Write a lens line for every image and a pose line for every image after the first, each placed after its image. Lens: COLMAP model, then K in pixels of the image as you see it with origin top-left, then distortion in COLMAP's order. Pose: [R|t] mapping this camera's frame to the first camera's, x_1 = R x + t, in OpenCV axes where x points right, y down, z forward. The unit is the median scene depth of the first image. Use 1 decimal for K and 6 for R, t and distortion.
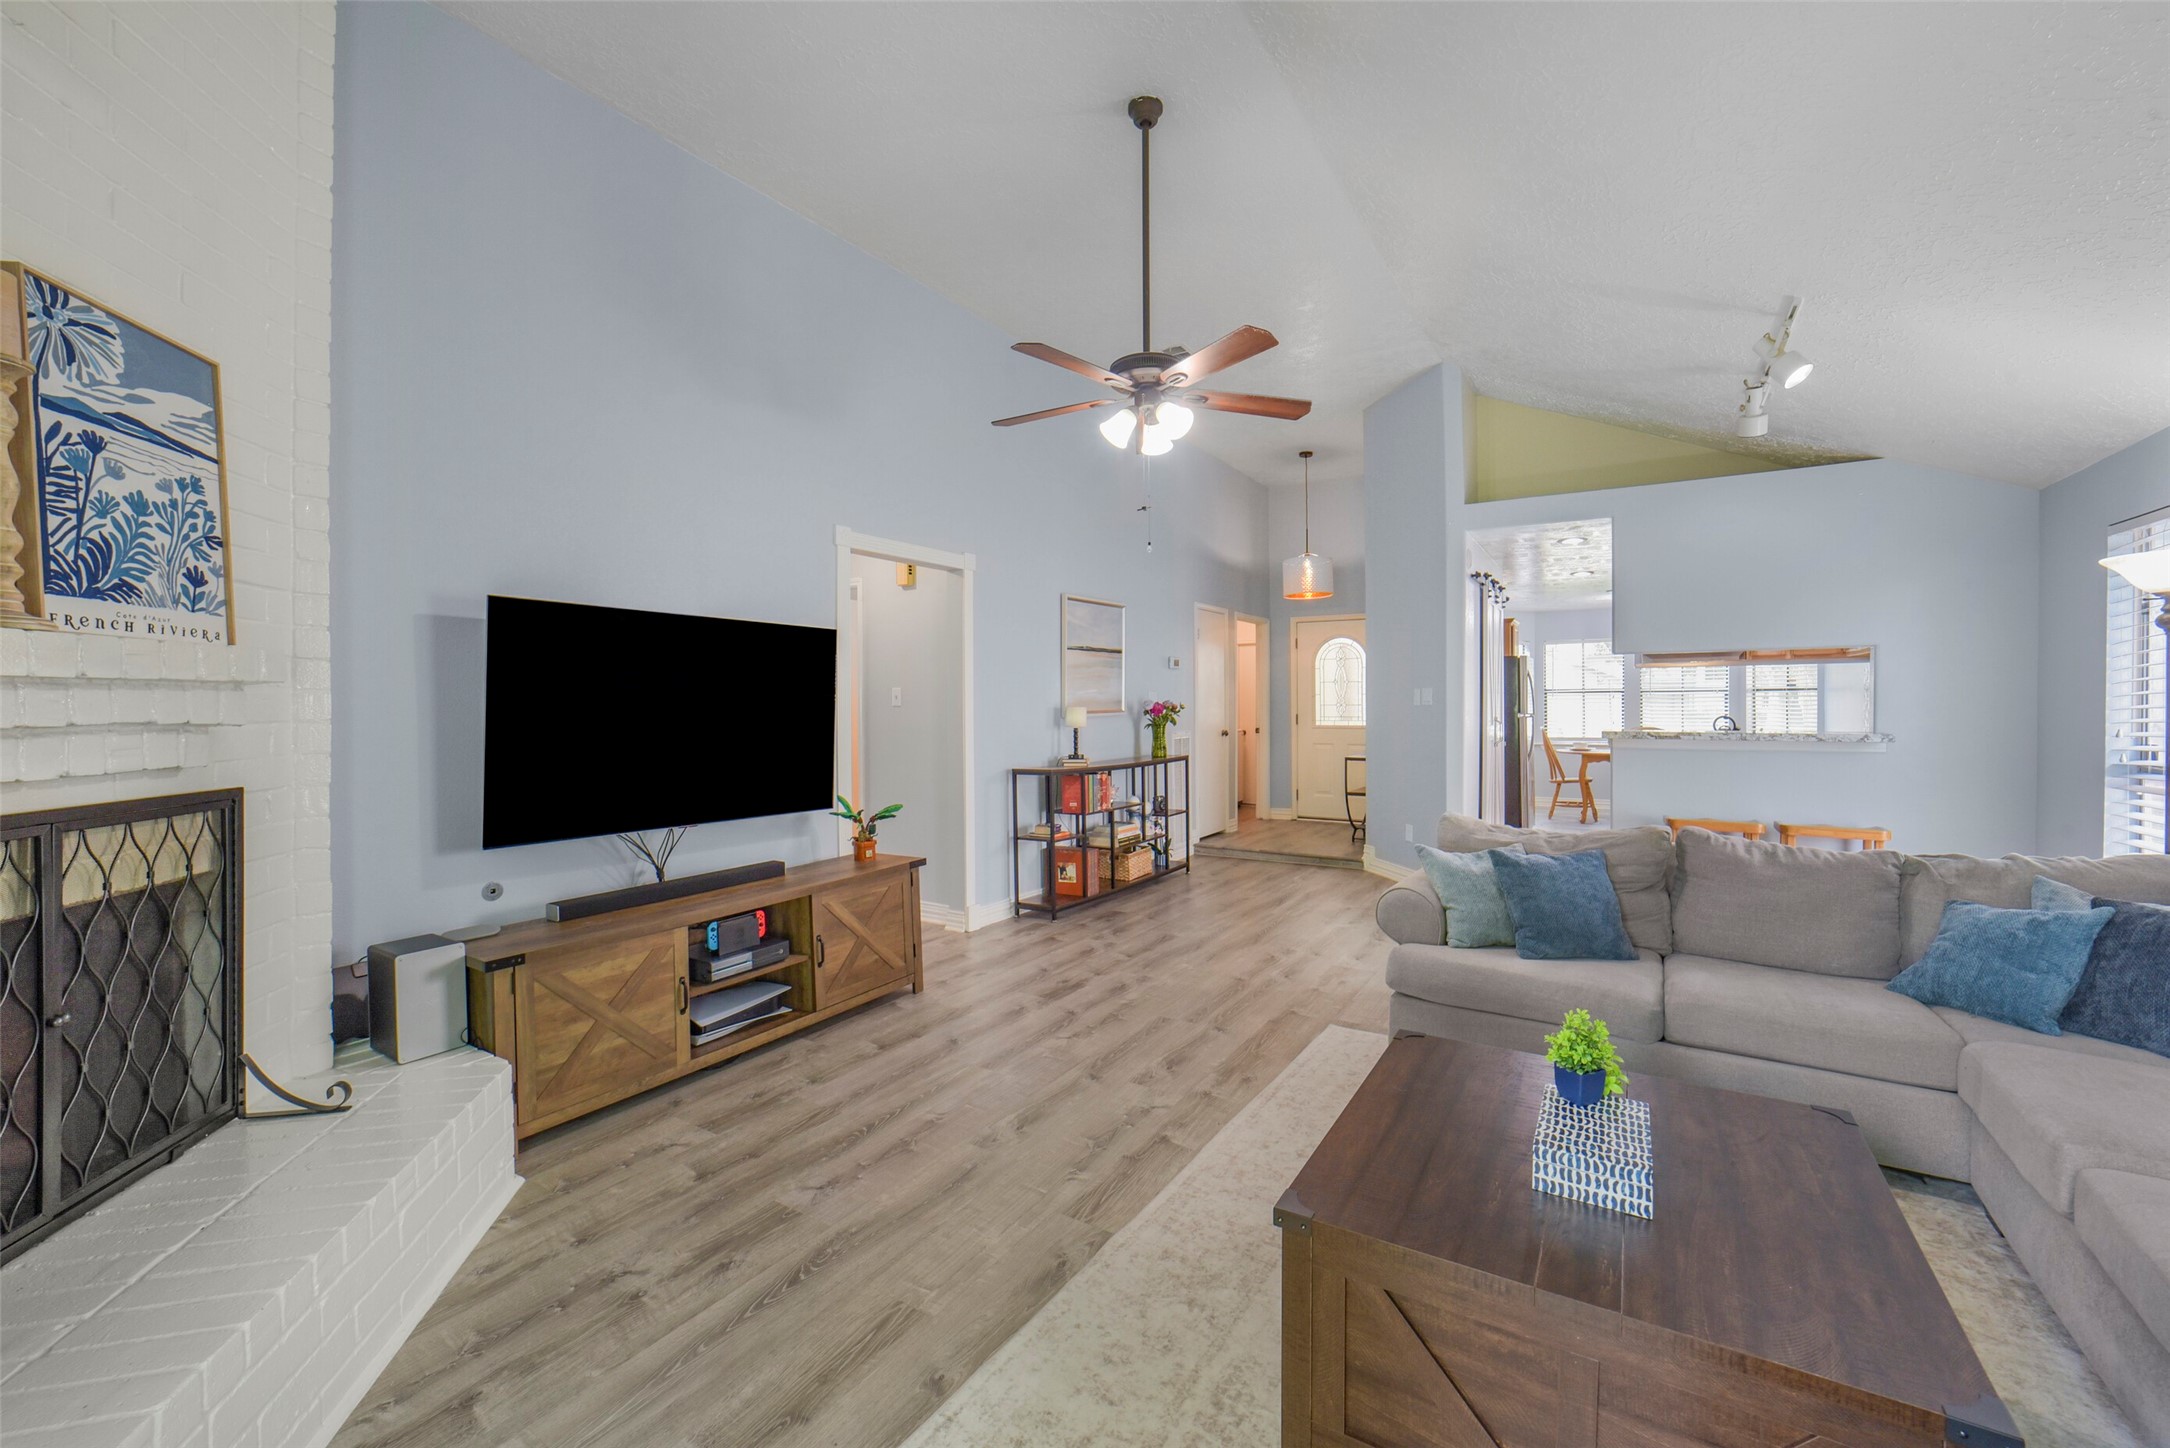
lens RADIAL K [[860.6, 0, 1095.9], [0, 860.6, 707.1], [0, 0, 1]] dist [-0.037366, 0.009361]
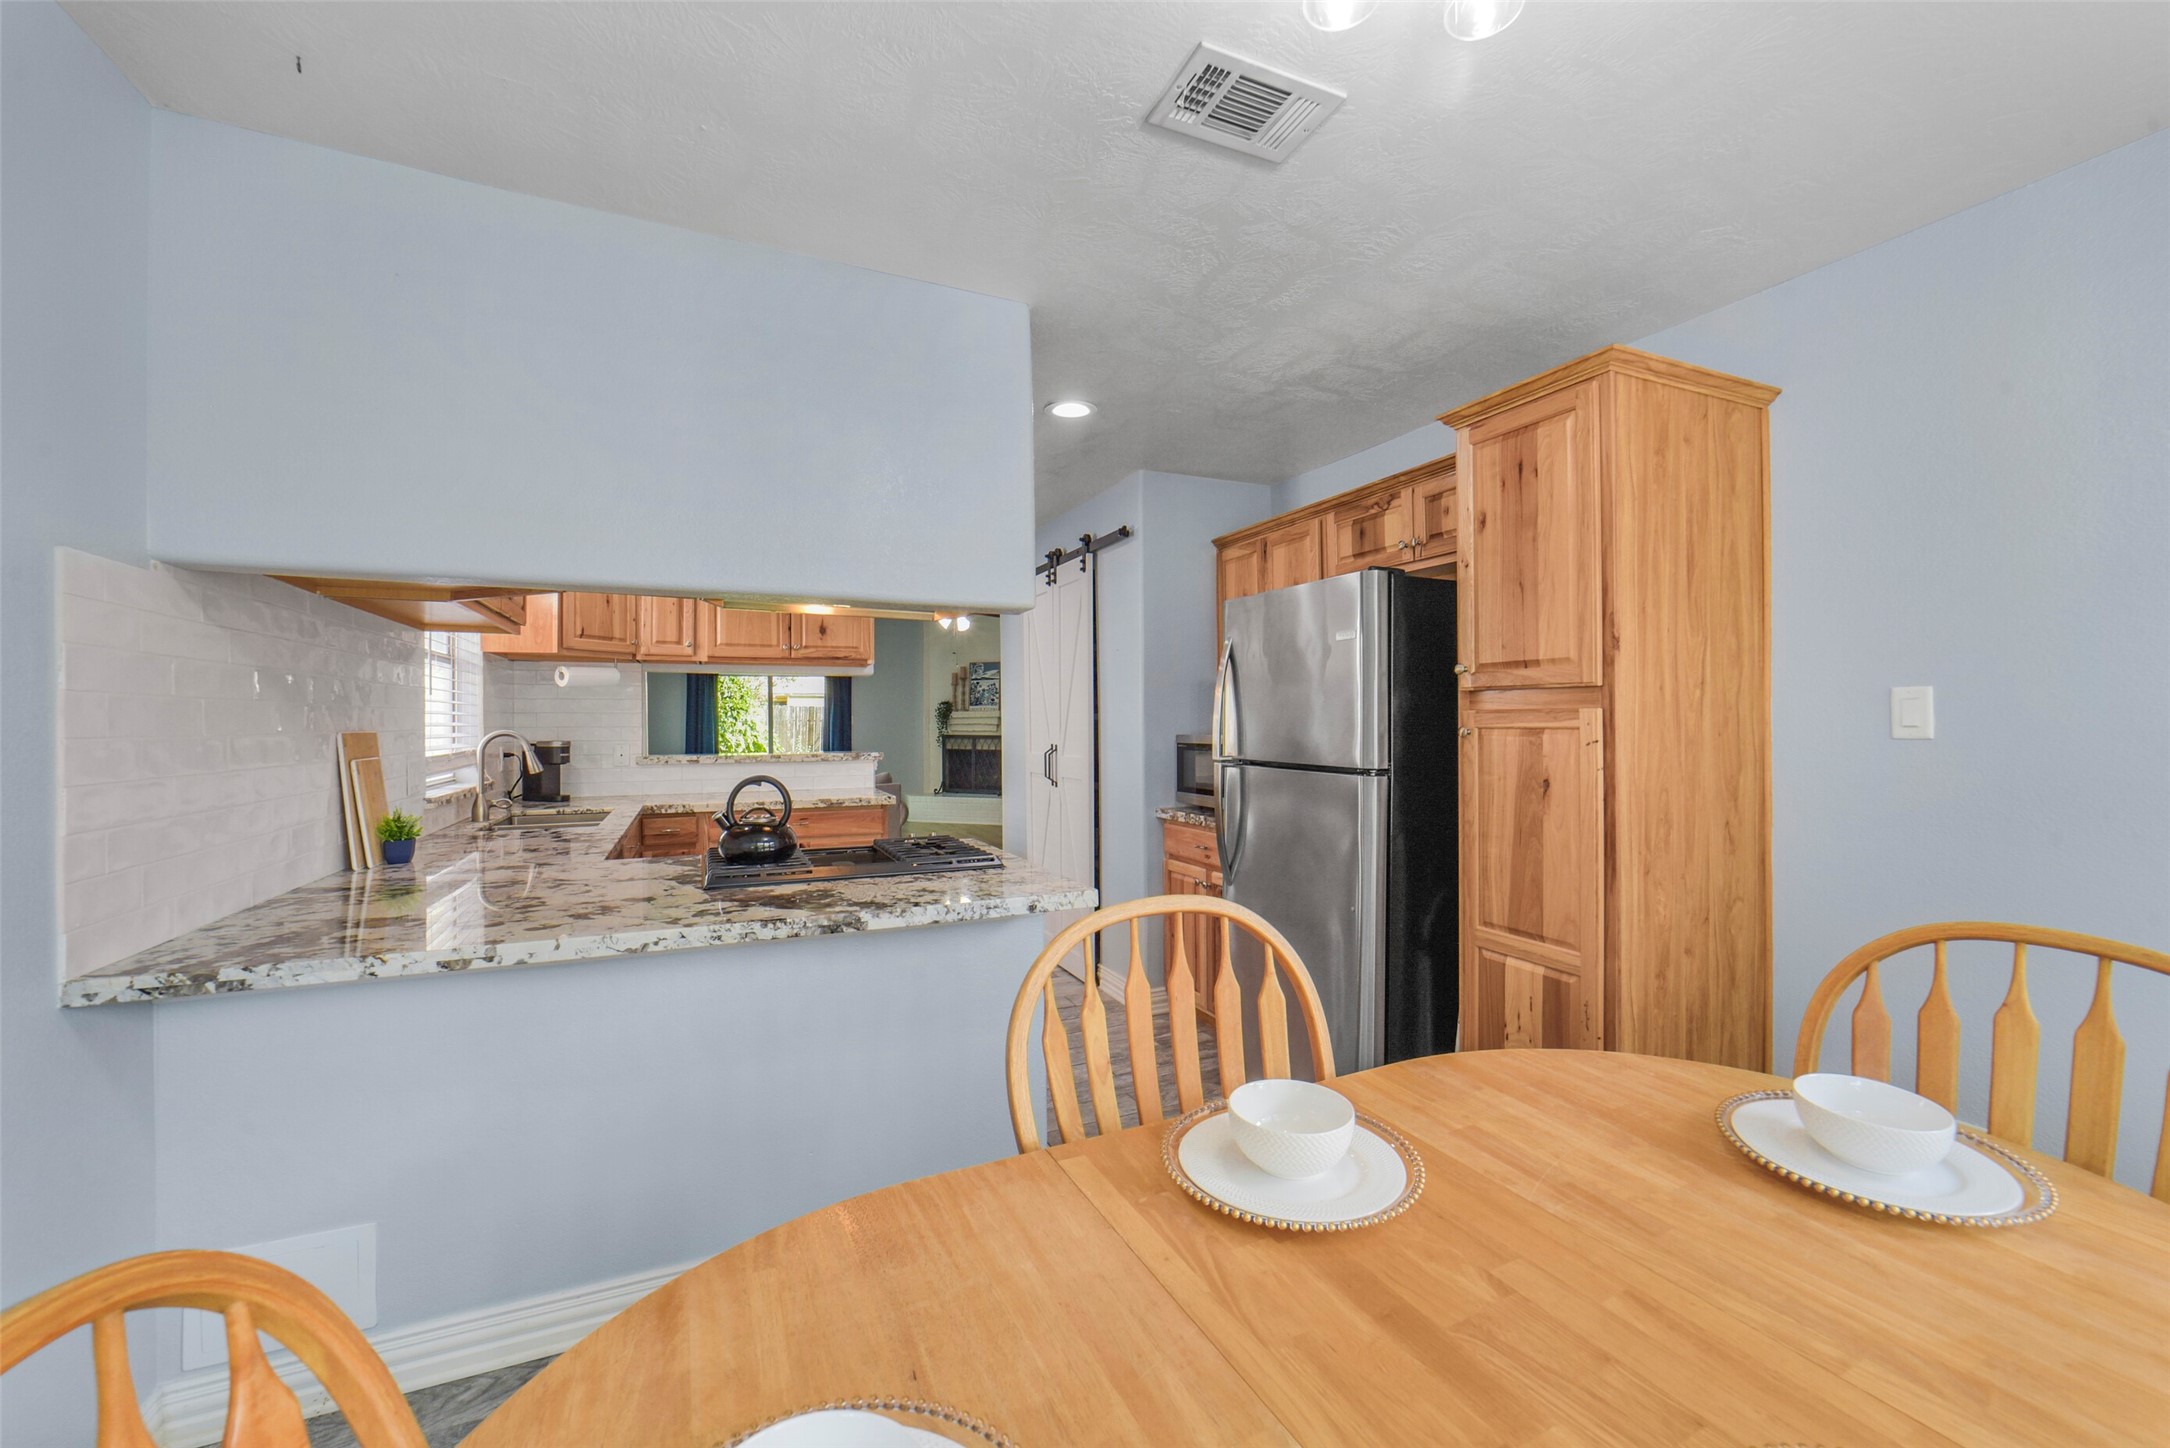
lens RADIAL K [[861.6, 0, 1094.3], [0, 861.6, 722.4], [0, 0, 1]] dist [-0.039992, 0.009405]
pose [[-0.554316, 0.010063, -0.832245, 3.258278], [0.004631, 0.999949, 0.009006, -0.038783], [0.832293, 0.001138, -0.554334, 4.444652]]
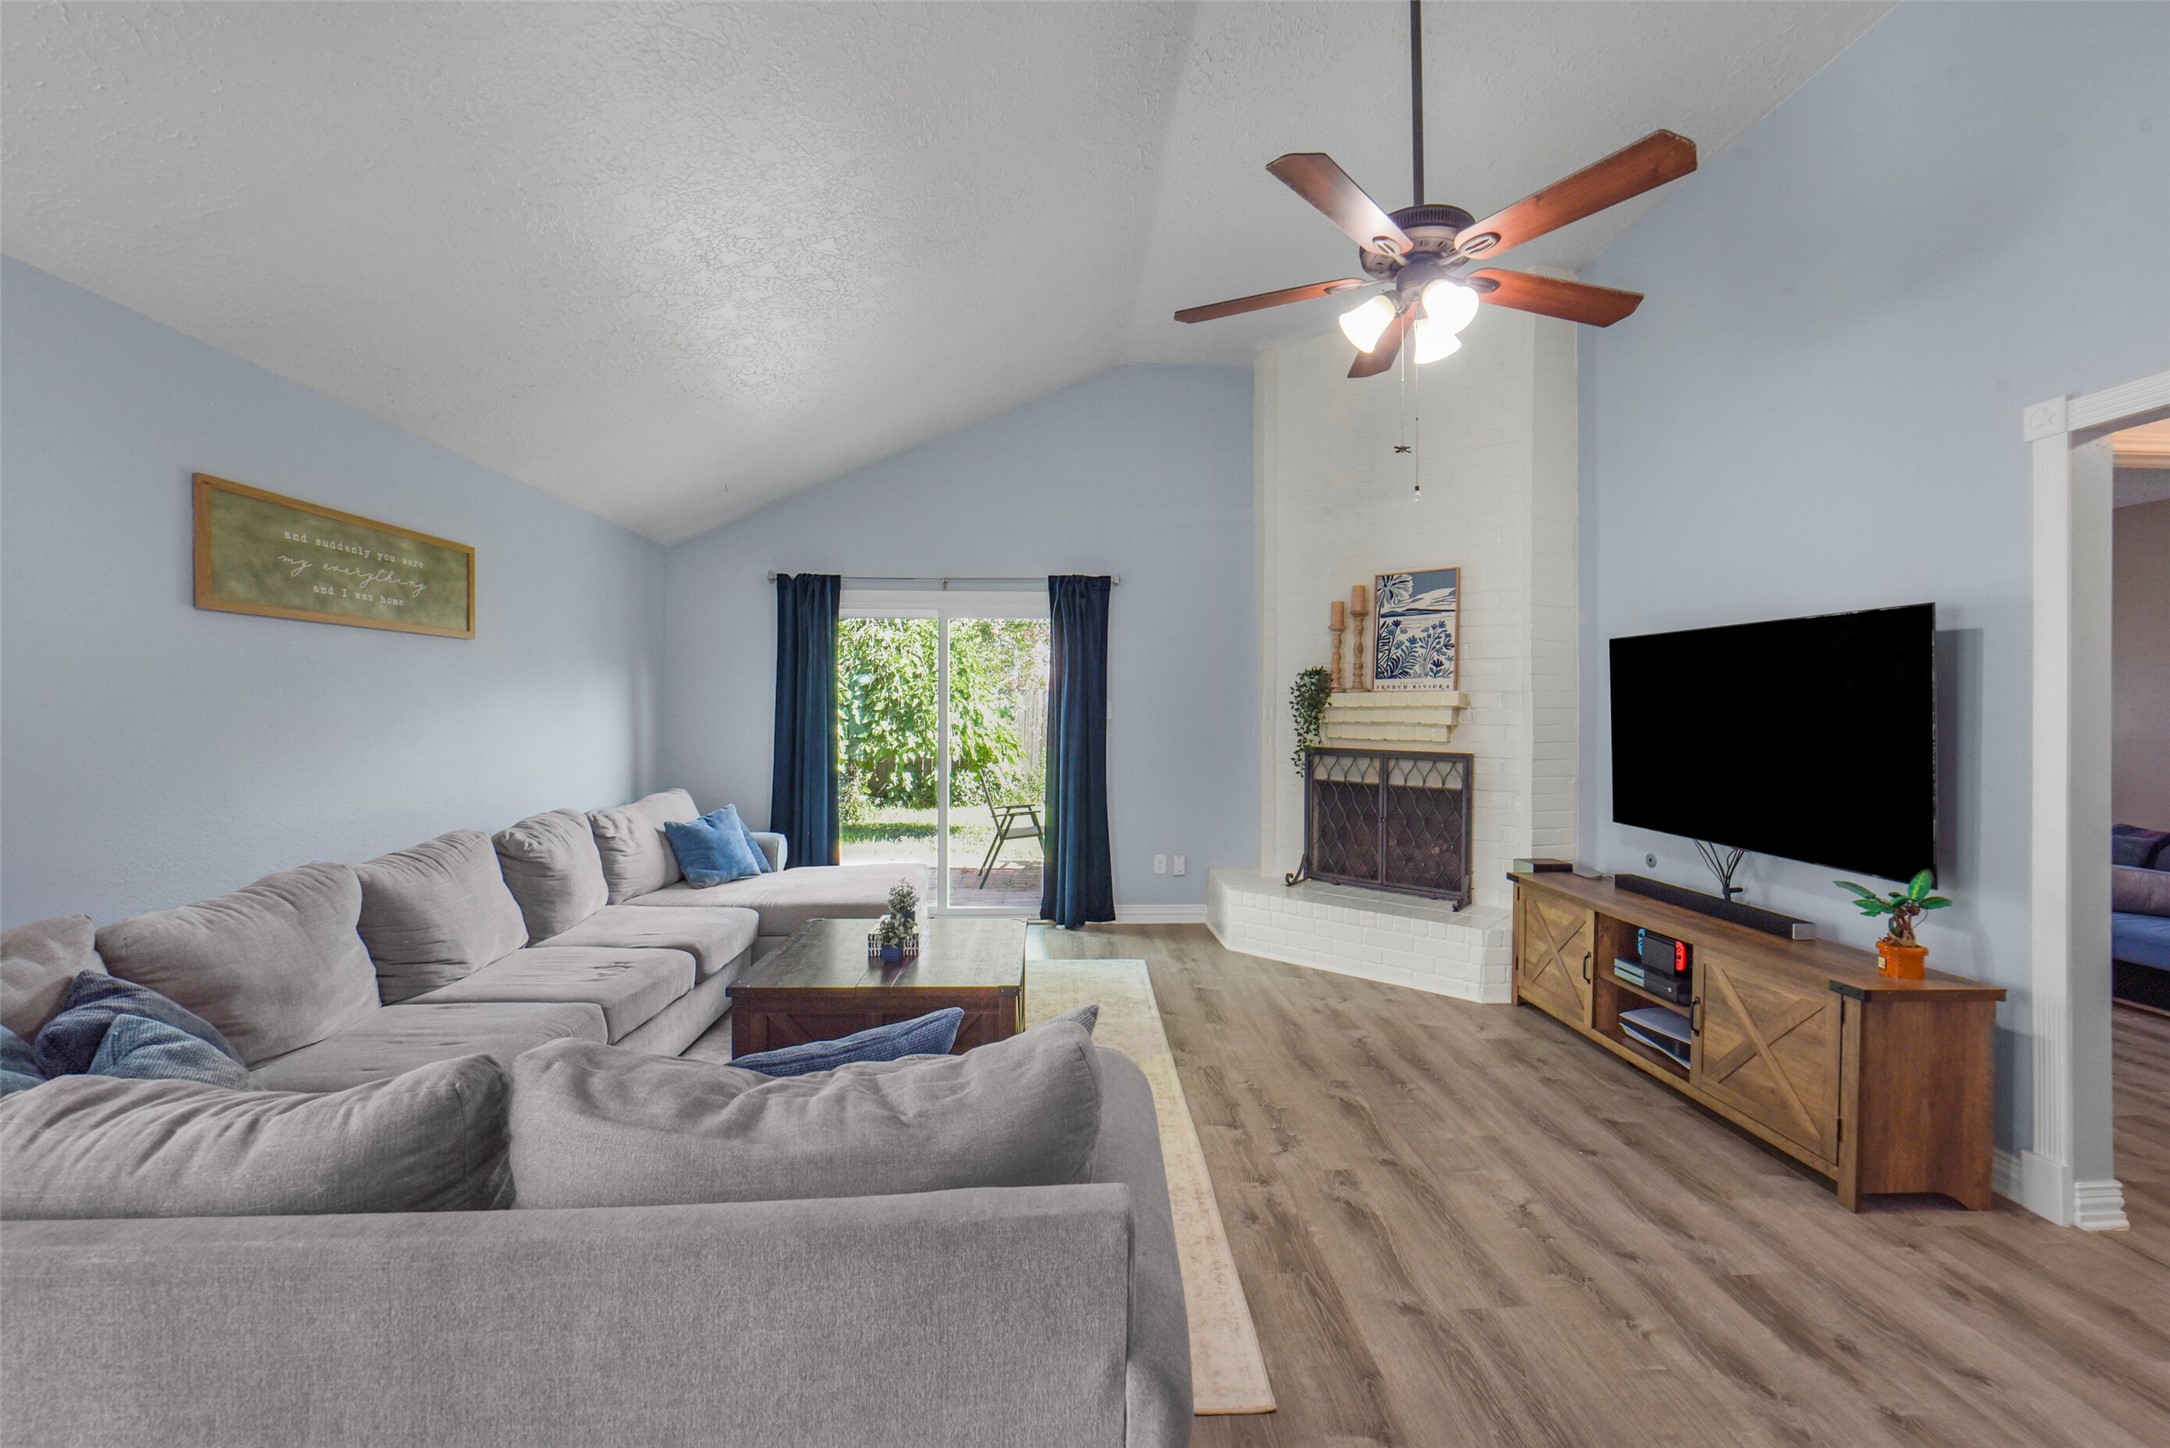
lens RADIAL K [[866.9, 0, 1094.0], [0, 866.9, 708.9], [0, 0, 1]] dist [-0.038639, 0.009330]
pose [[-0.821122, -0.002387, -0.570747, 1.022656], [-0.004980, 0.999983, 0.002982, -0.022348], [0.570731, 0.005291, -0.821120, 2.171091]]
